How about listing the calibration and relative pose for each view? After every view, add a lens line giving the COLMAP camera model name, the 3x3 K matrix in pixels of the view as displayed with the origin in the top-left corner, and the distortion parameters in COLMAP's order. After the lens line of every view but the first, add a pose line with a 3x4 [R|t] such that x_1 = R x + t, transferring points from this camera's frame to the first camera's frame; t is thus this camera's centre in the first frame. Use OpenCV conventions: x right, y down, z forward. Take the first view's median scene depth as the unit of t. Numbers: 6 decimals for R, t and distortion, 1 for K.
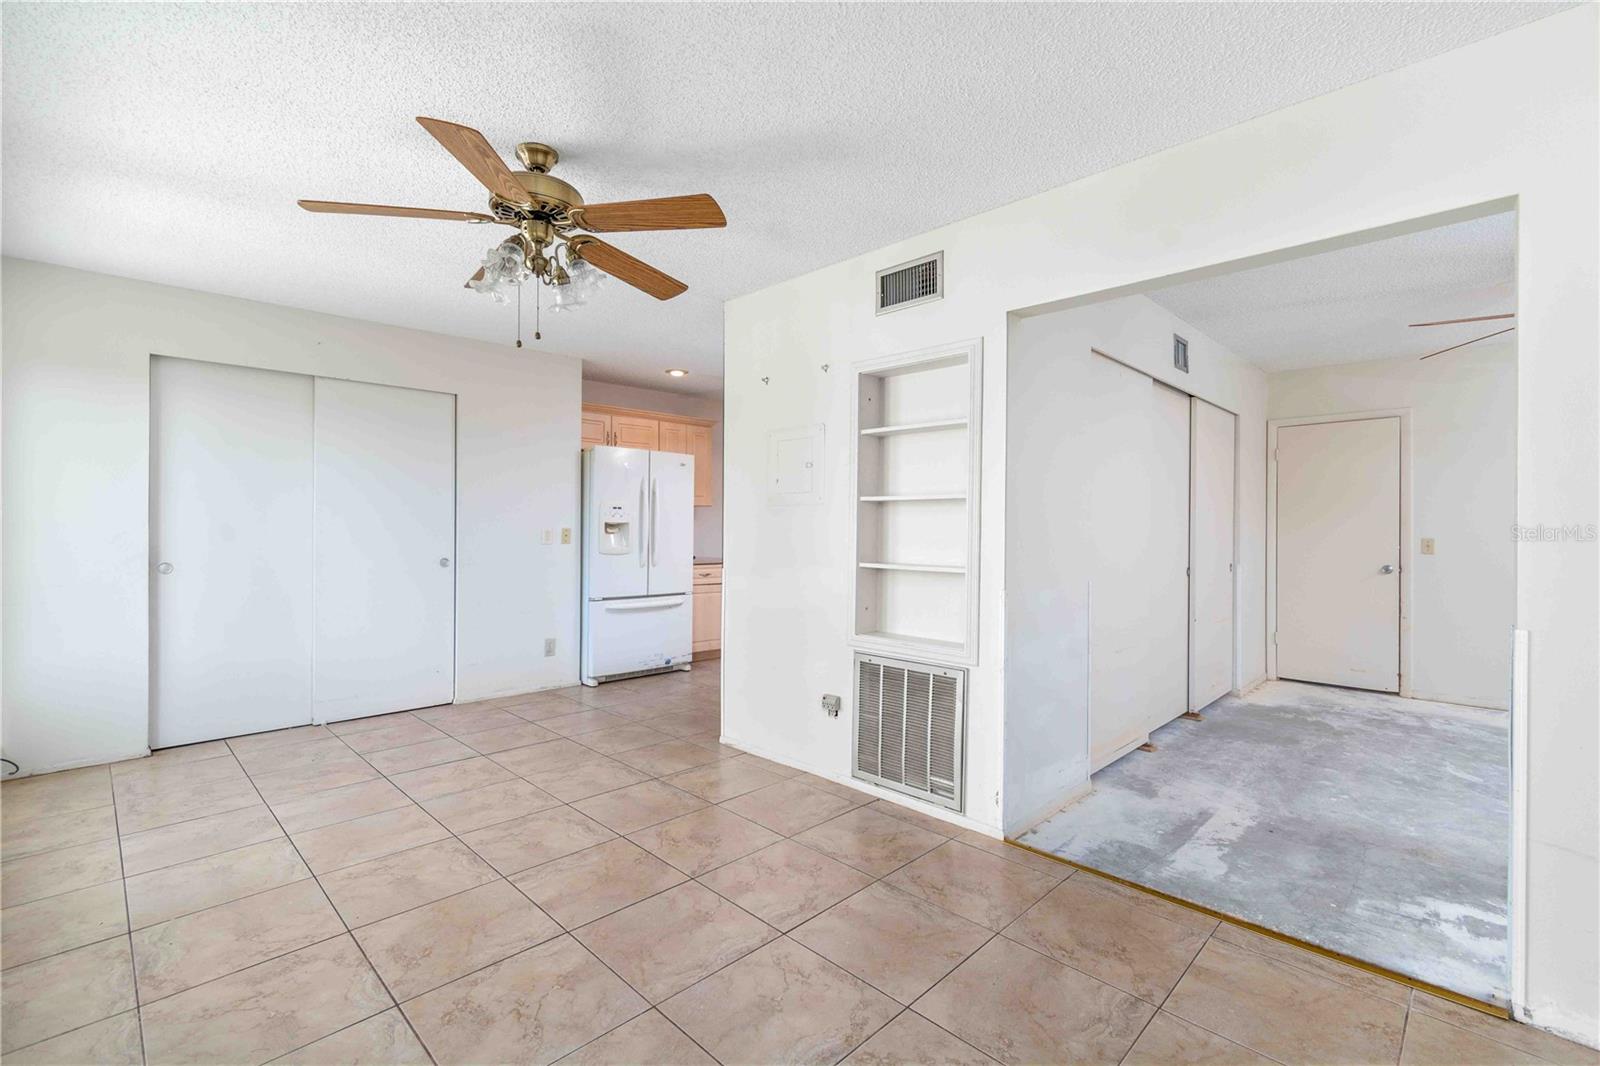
lens RADIAL K [[722.3, 0, 805.7], [0, 722.3, 522.4], [0, 0, 1]] dist [0.007094, -0.003062]
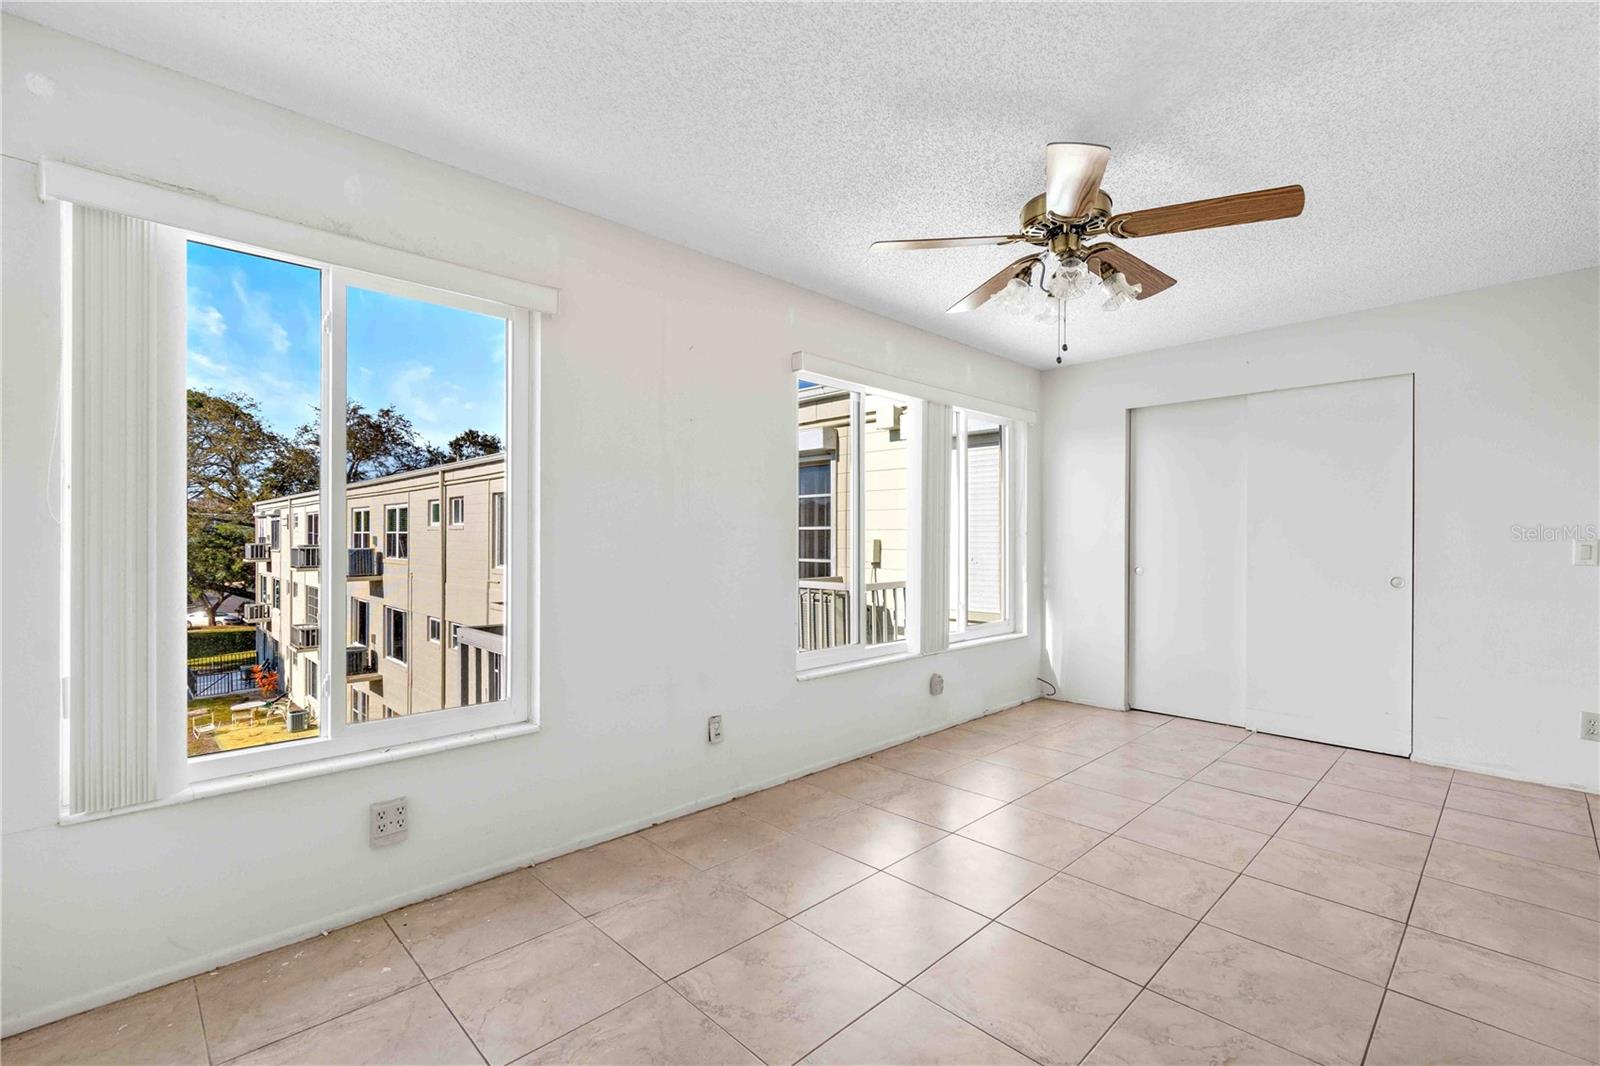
lens RADIAL K [[722.3, 0, 800.9], [0, 722.3, 534.9], [0, 0, 1]] dist [0.007094, -0.003062]
pose [[-0.049784, -0.010528, -0.998705, 0.456445], [0.006119, 0.999922, -0.010846, 0.008058], [0.998741, -0.006651, -0.049716, 0.473616]]
